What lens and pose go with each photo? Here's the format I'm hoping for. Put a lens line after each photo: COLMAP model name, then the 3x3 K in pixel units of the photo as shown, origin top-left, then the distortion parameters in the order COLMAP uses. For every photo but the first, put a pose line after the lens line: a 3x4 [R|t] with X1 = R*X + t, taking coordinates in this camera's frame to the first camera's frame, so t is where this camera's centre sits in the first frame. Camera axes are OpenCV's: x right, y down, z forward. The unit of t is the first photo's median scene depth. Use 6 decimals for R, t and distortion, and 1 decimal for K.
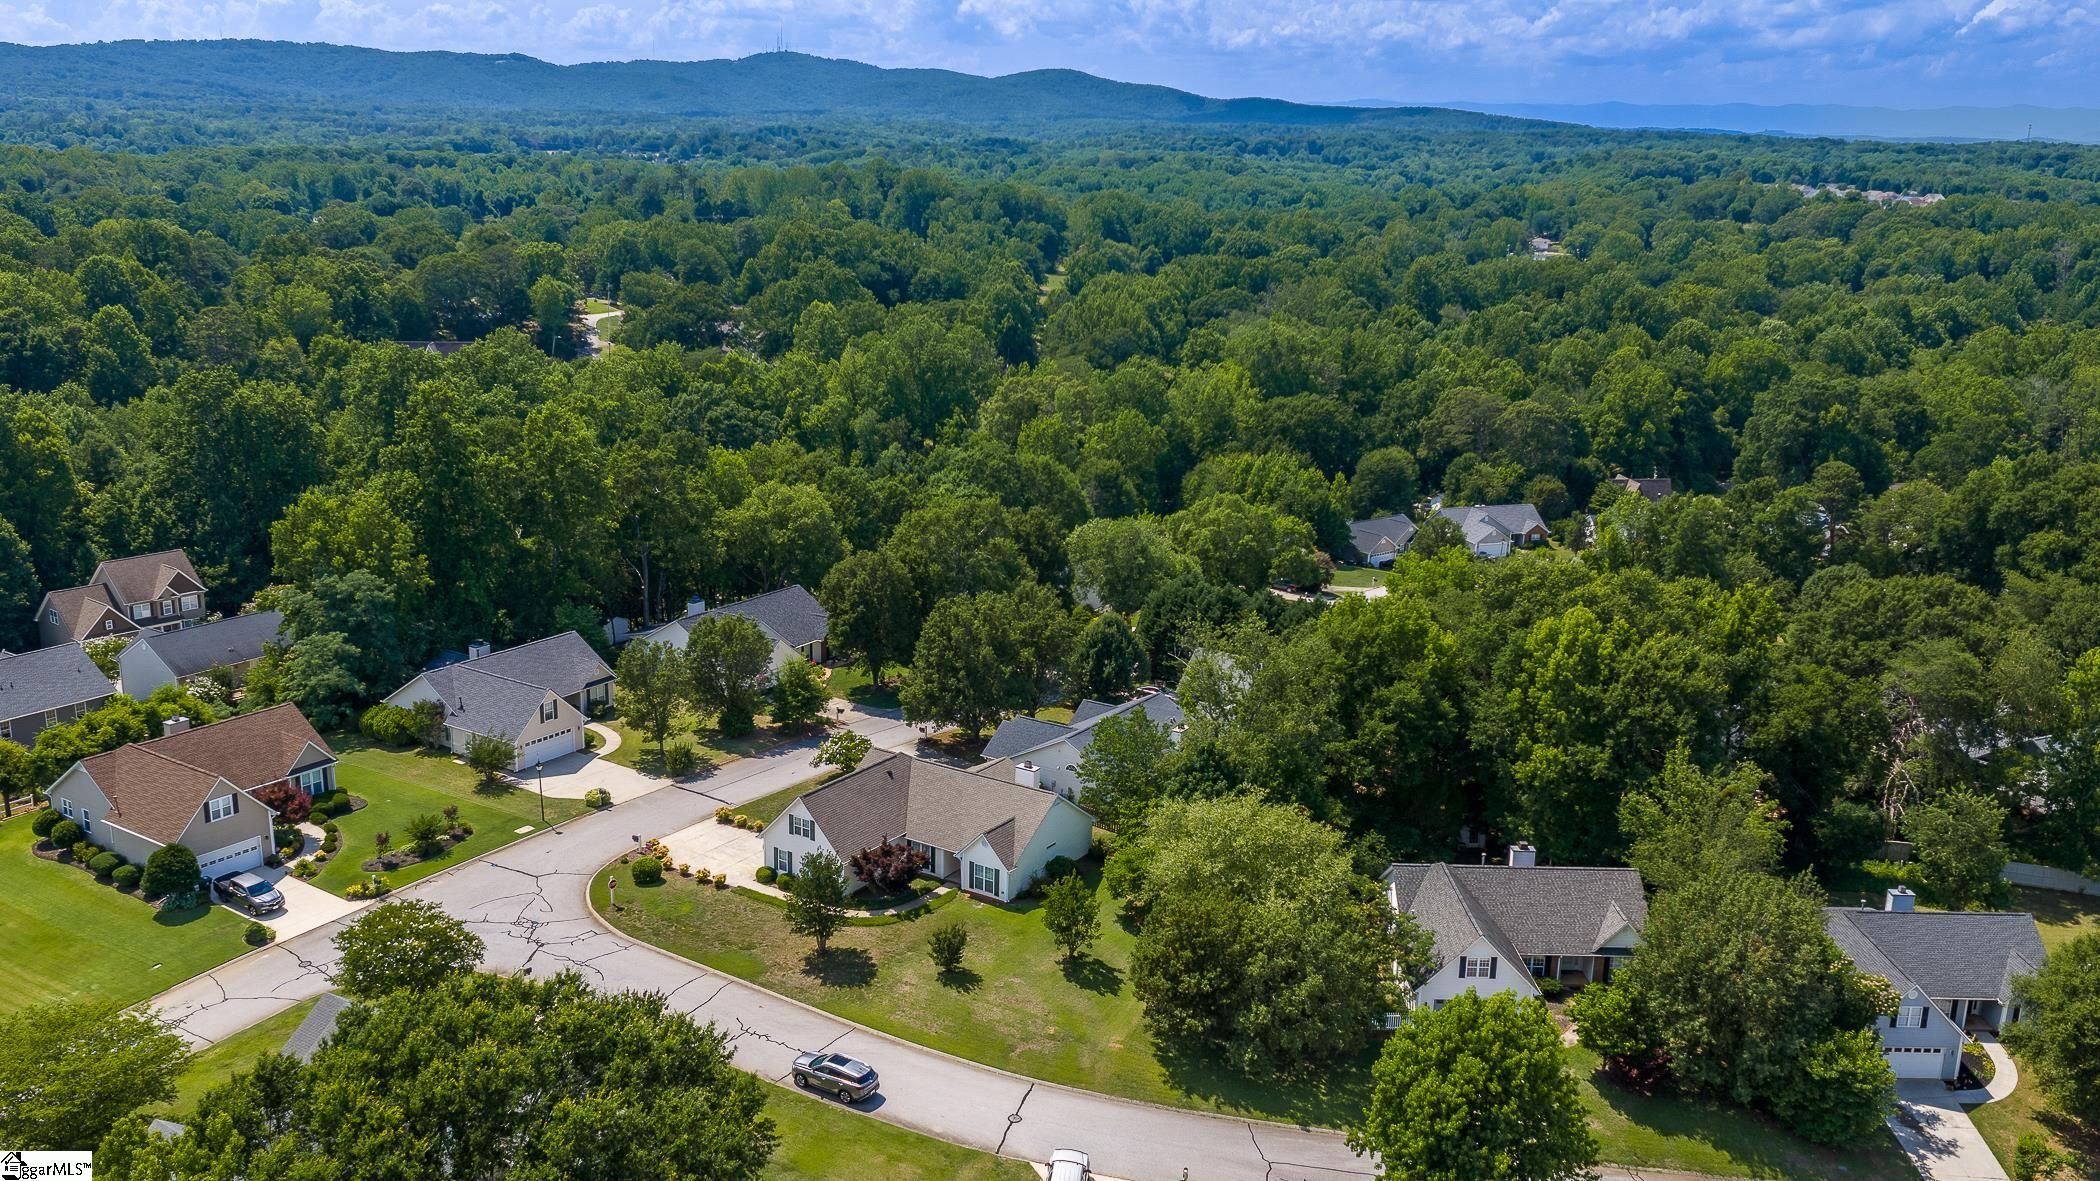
lens RADIAL K [[1736.8, 0, 1050.0], [0, 1736.8, 590.5], [0, 0, 1]] dist [0.036165, -0.076320]
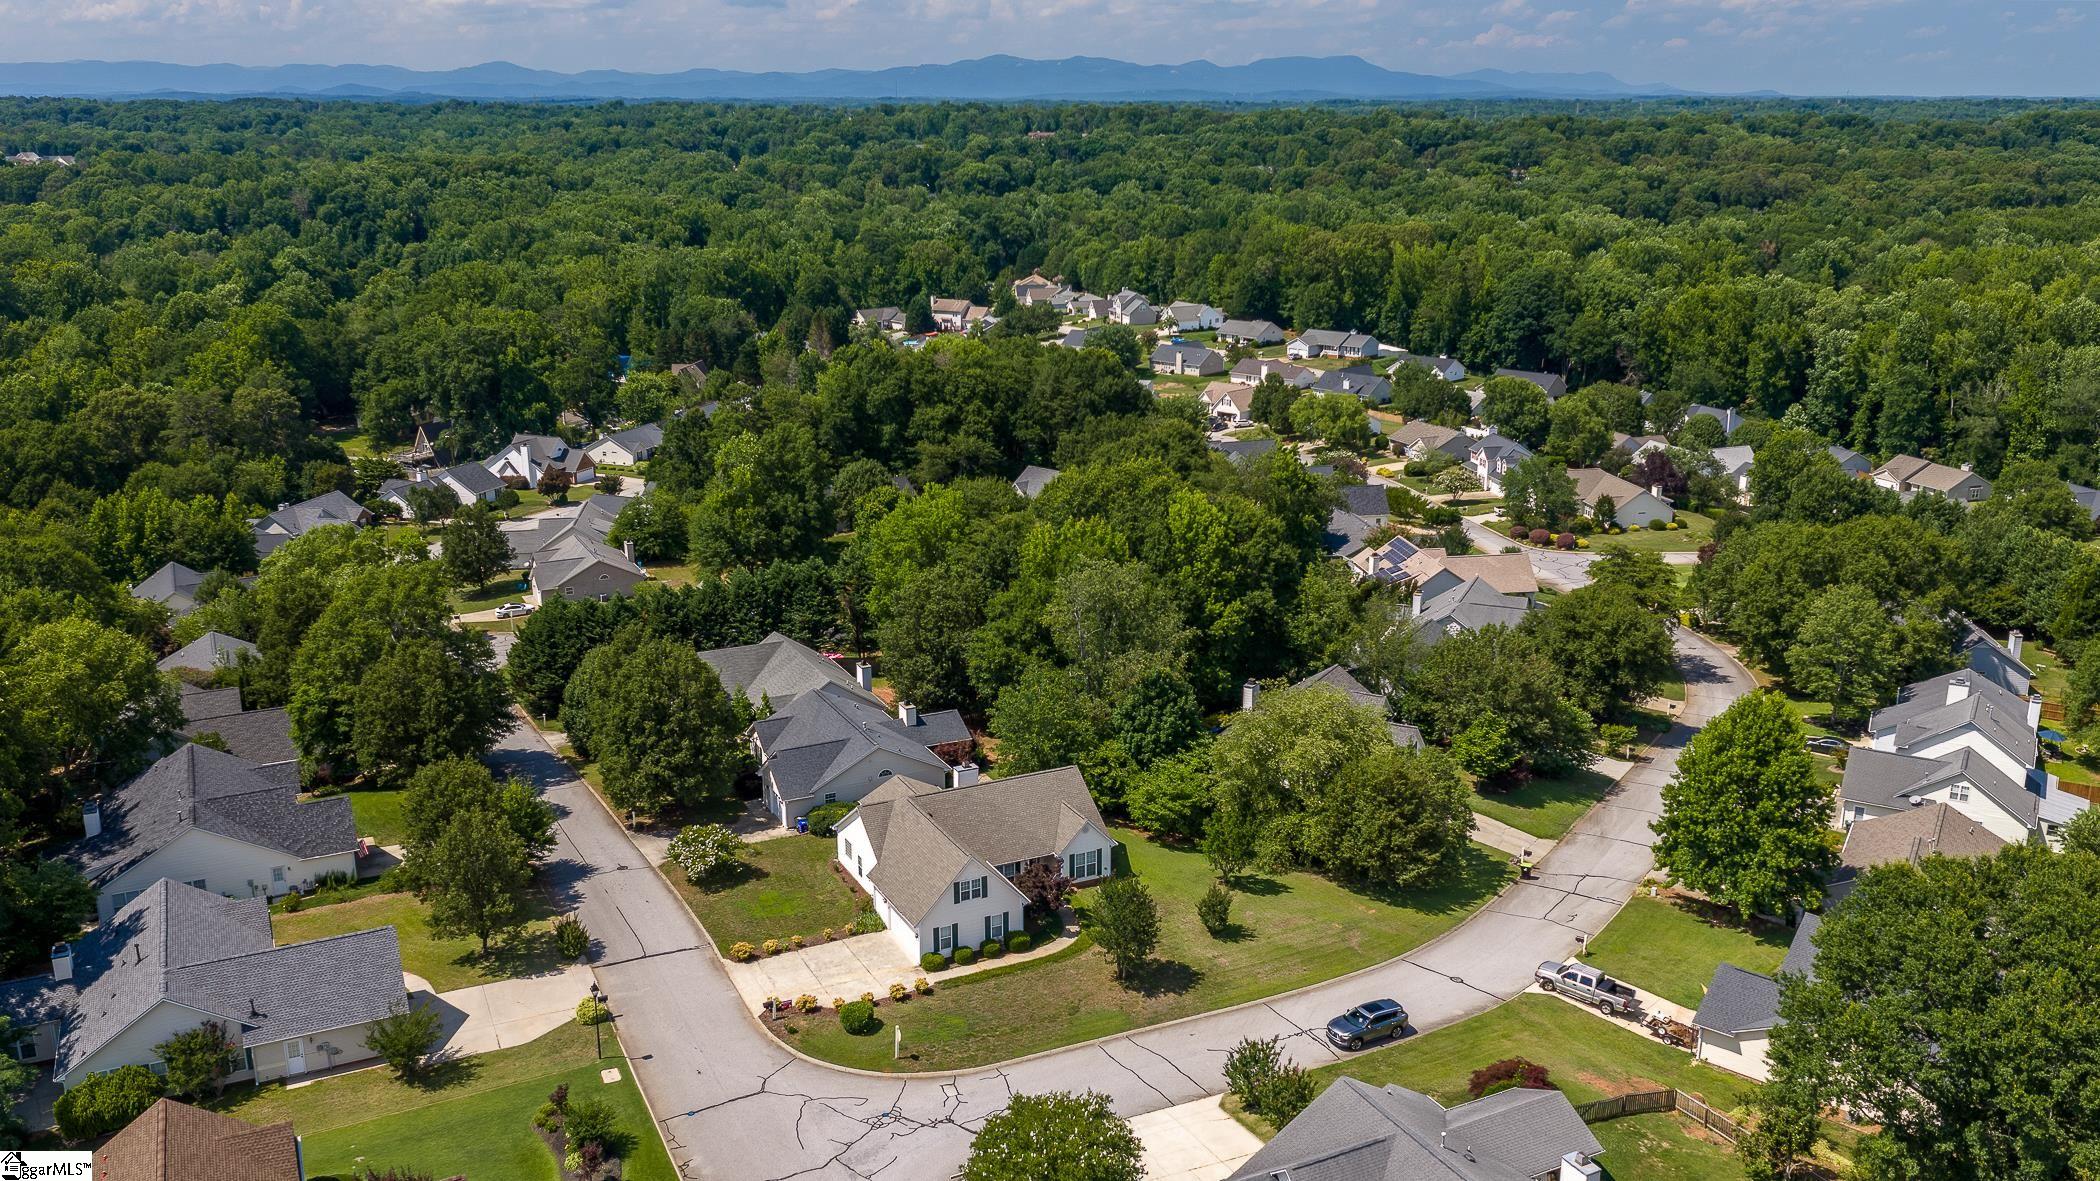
lens RADIAL K [[1725.7, 0, 1042.0], [0, 1725.7, 588.7], [0, 0, 1]] dist [0.031064, -0.067121]
pose [[0.514660, -0.254279, 0.818820, -0.824273], [0.225480, 0.961535, 0.156875, -0.149058], [-0.827214, 0.103890, 0.552198, 0.453299]]
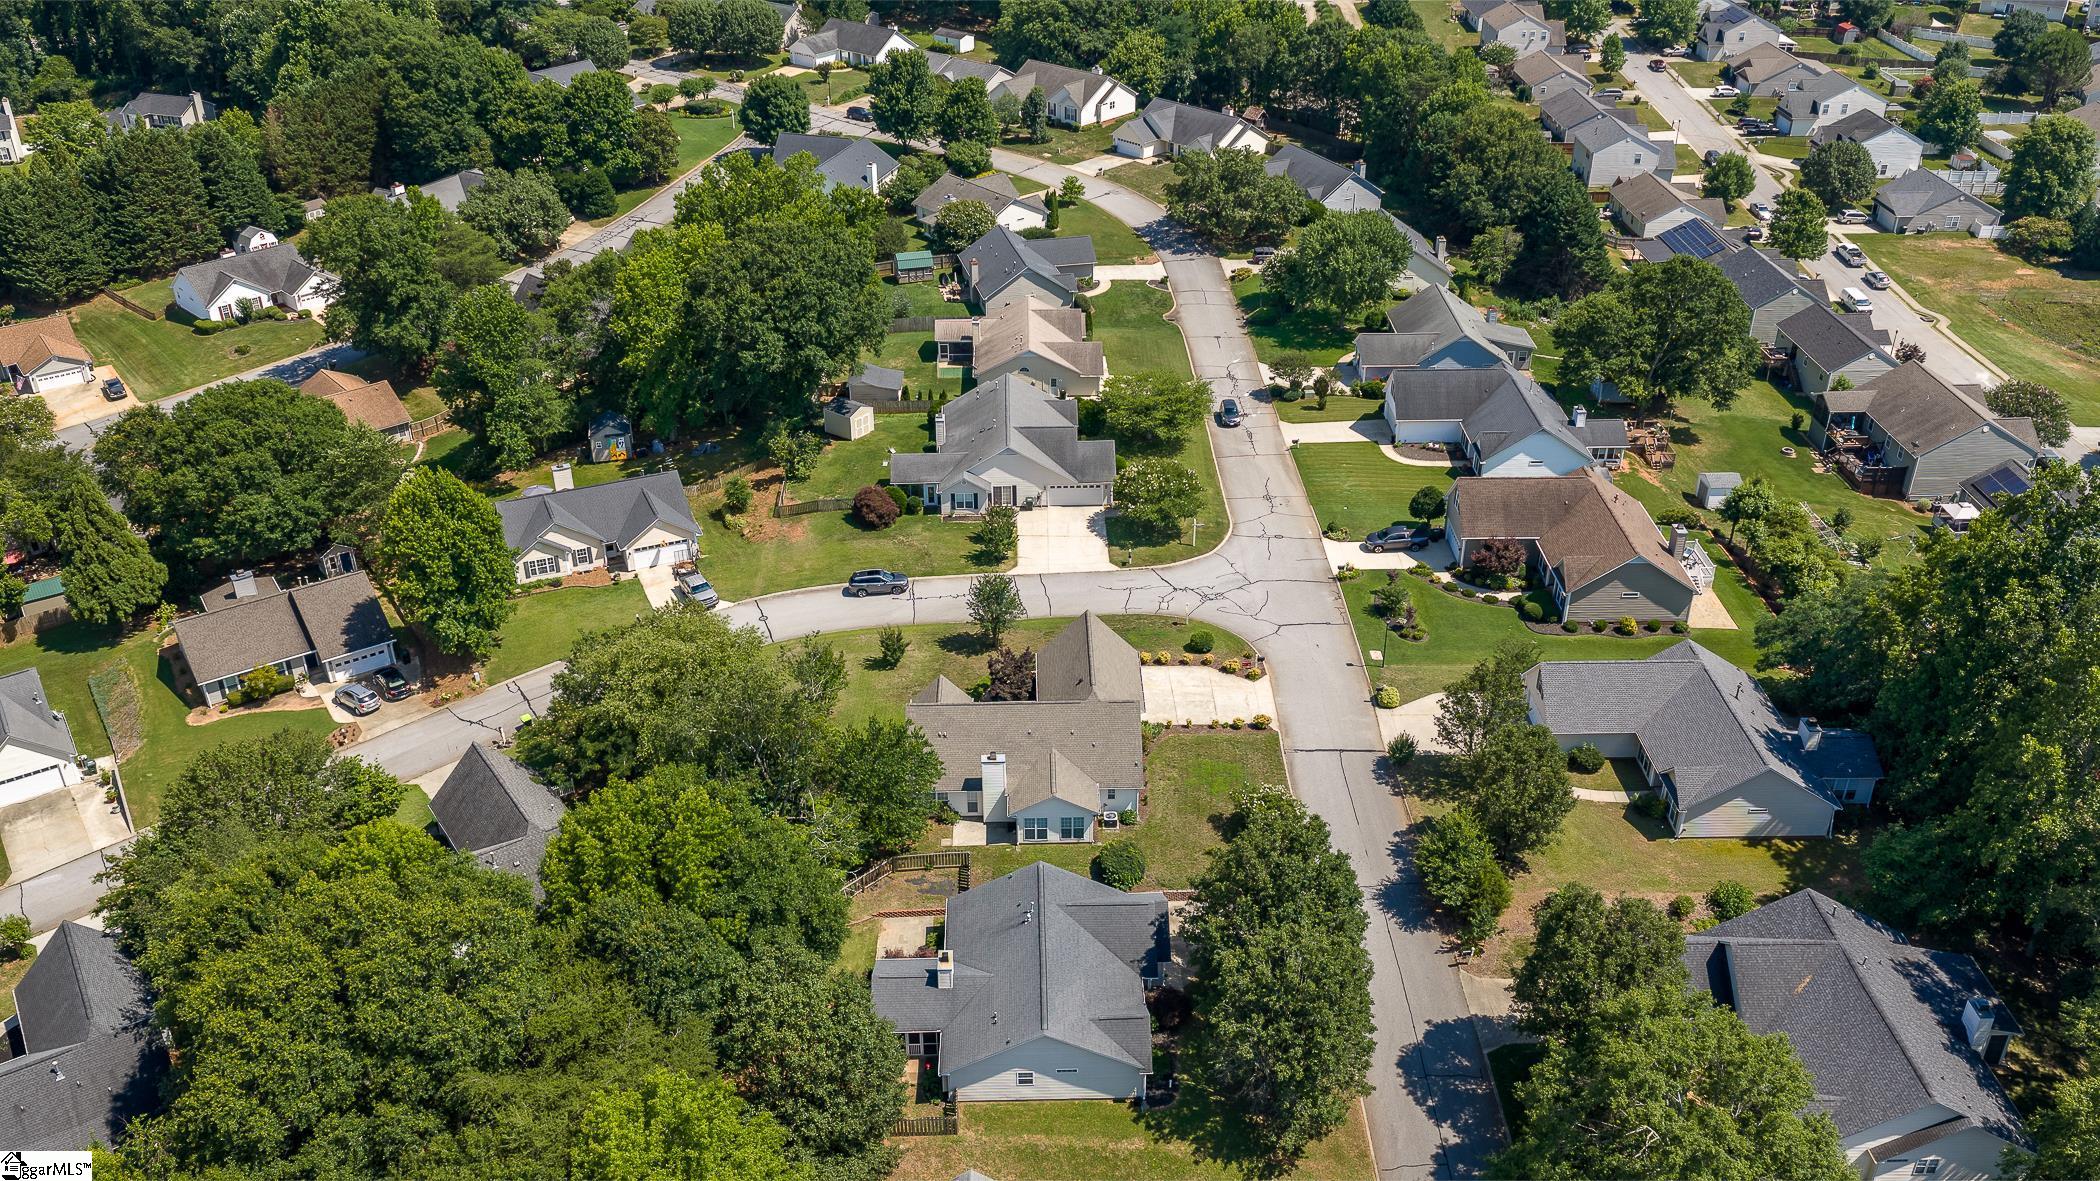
lens RADIAL K [[1725.7, 0, 1042.0], [0, 1725.7, 588.7], [0, 0, 1]] dist [0.031064, -0.067121]
pose [[-0.830821, 0.259746, -0.492208, 0.430149], [-0.152294, 0.744542, 0.649972, -0.616047], [0.535297, 0.614971, -0.579023, 1.617775]]
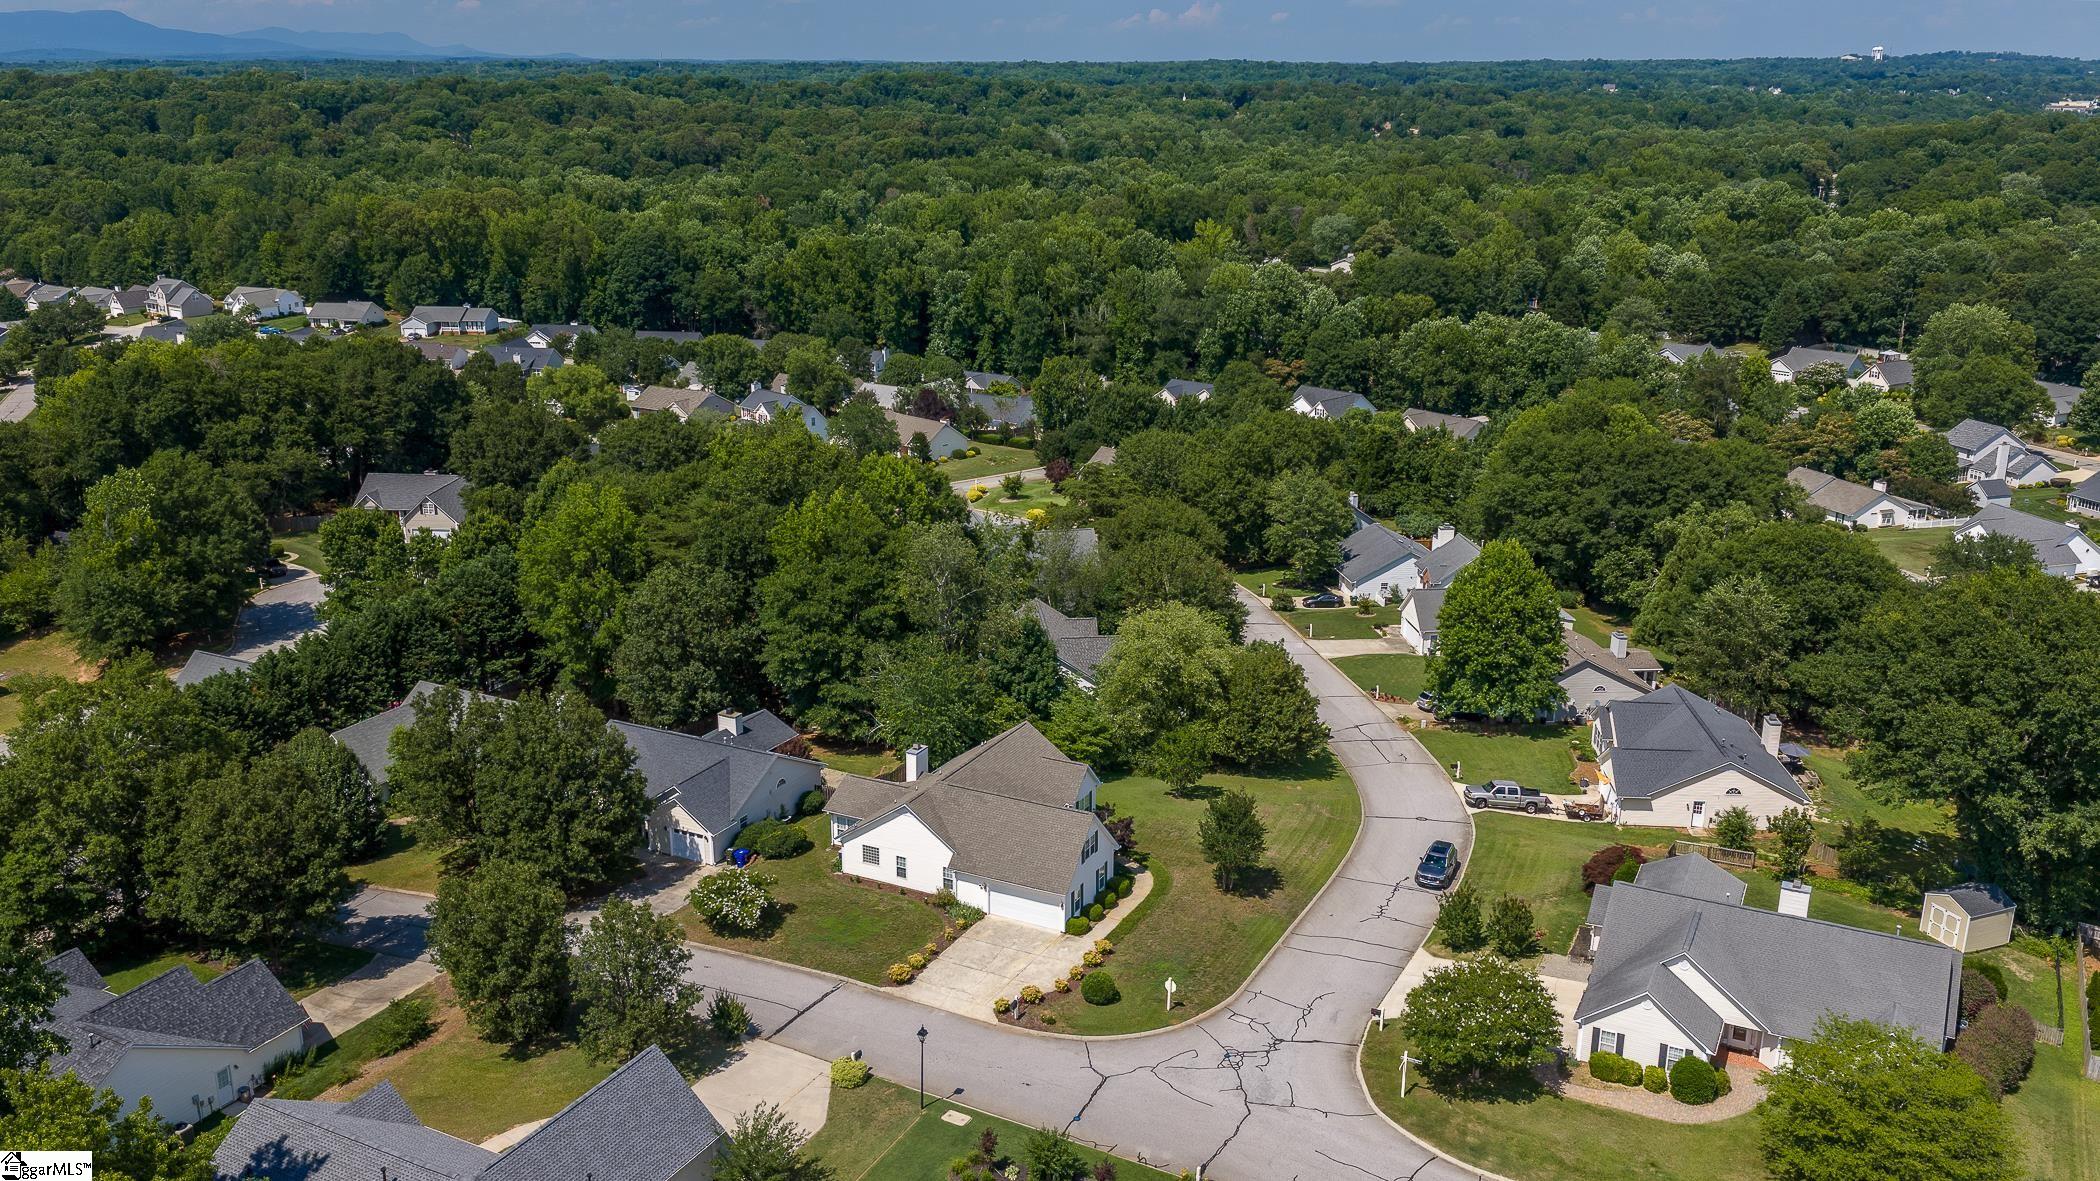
lens RADIAL K [[1736.8, 0, 1050.0], [0, 1736.8, 590.5], [0, 0, 1]] dist [0.036165, -0.076320]
pose [[-0.092230, -0.309343, 0.946467, -0.969764], [0.242636, 0.914885, 0.322665, -0.290423], [-0.965723, 0.259407, -0.009322, 0.994930]]
